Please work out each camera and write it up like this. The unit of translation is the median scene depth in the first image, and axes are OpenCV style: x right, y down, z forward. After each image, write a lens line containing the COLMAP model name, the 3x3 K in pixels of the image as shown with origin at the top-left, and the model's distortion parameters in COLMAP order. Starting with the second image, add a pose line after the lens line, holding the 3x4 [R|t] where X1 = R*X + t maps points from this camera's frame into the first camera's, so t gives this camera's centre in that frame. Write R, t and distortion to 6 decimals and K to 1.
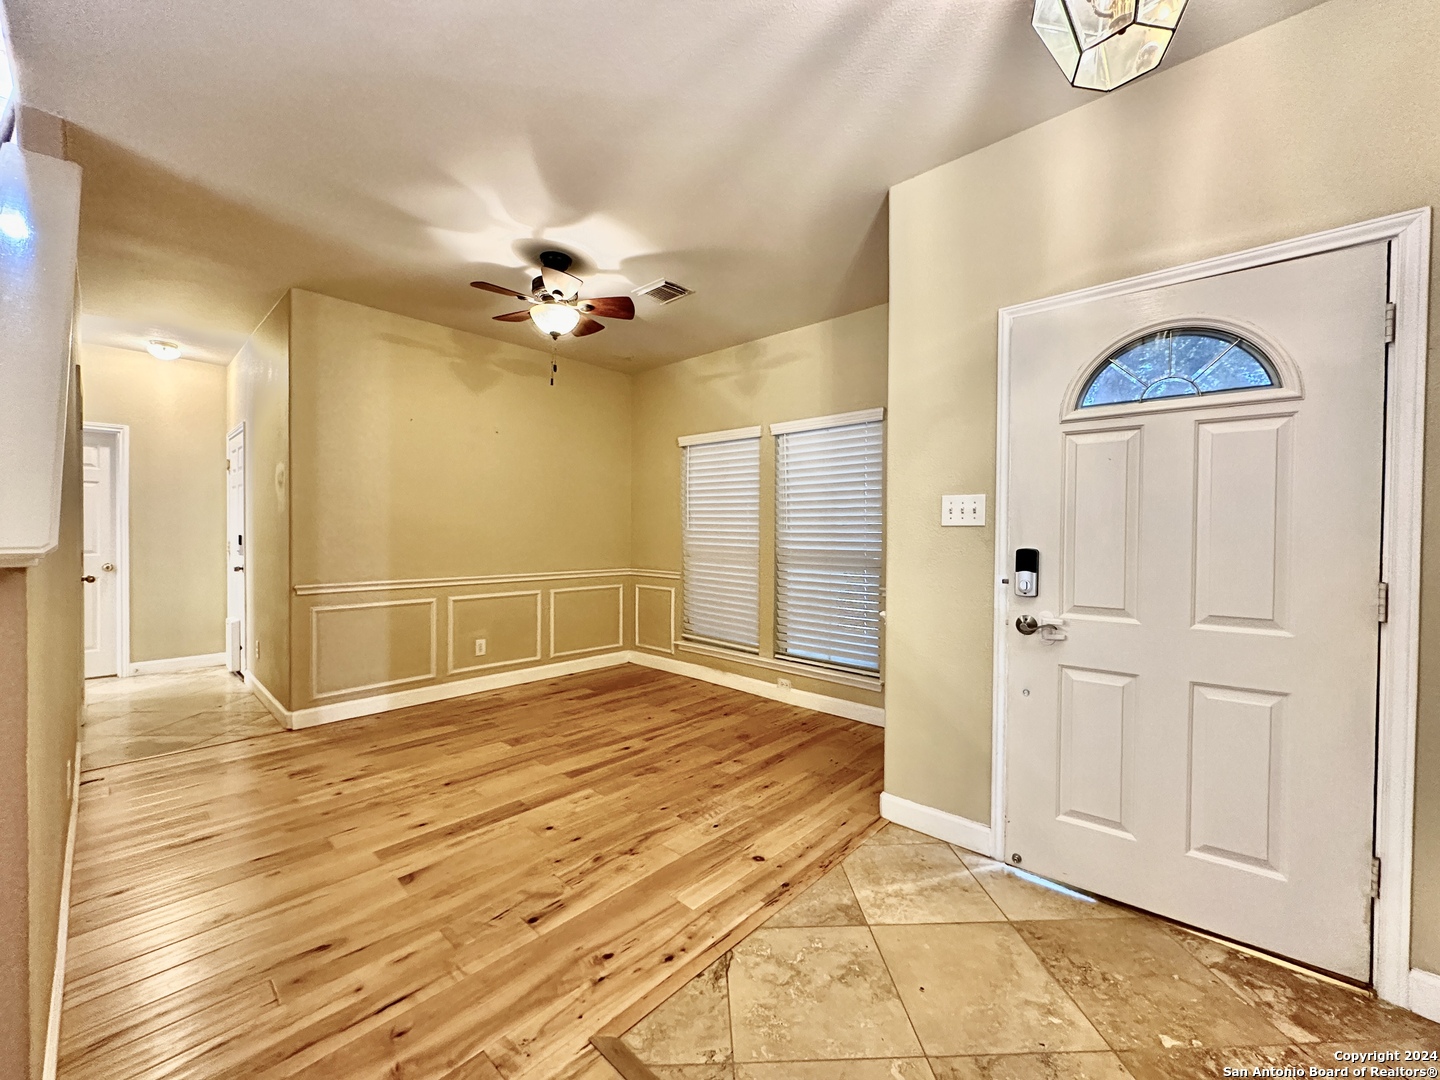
lens RADIAL K [[575.9, 0, 717.7], [0, 575.9, 545.0], [0, 0, 1]] dist [-0.002097, -0.000105]
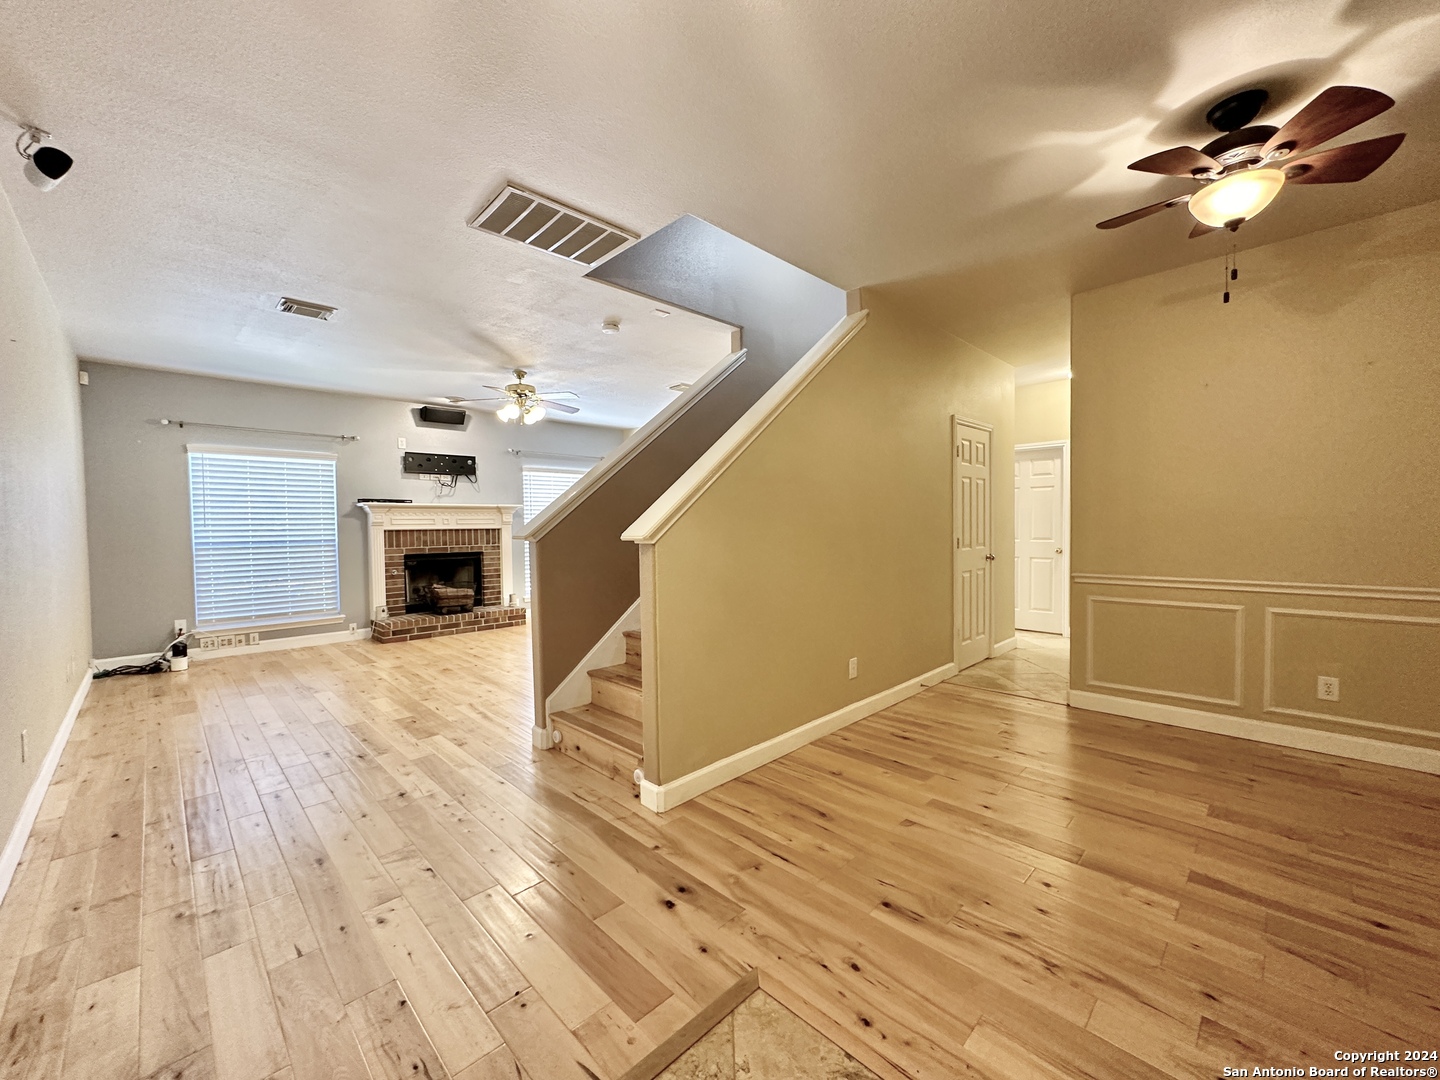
lens RADIAL K [[575.9, 0, 721.8], [0, 575.9, 538.7], [0, 0, 1]] dist [-0.002097, -0.000105]
pose [[-0.045190, 0.016622, -0.998840, 0.417327], [-0.006064, 0.999839, 0.016913, -0.008648], [0.998960, 0.006821, -0.045081, 0.443222]]
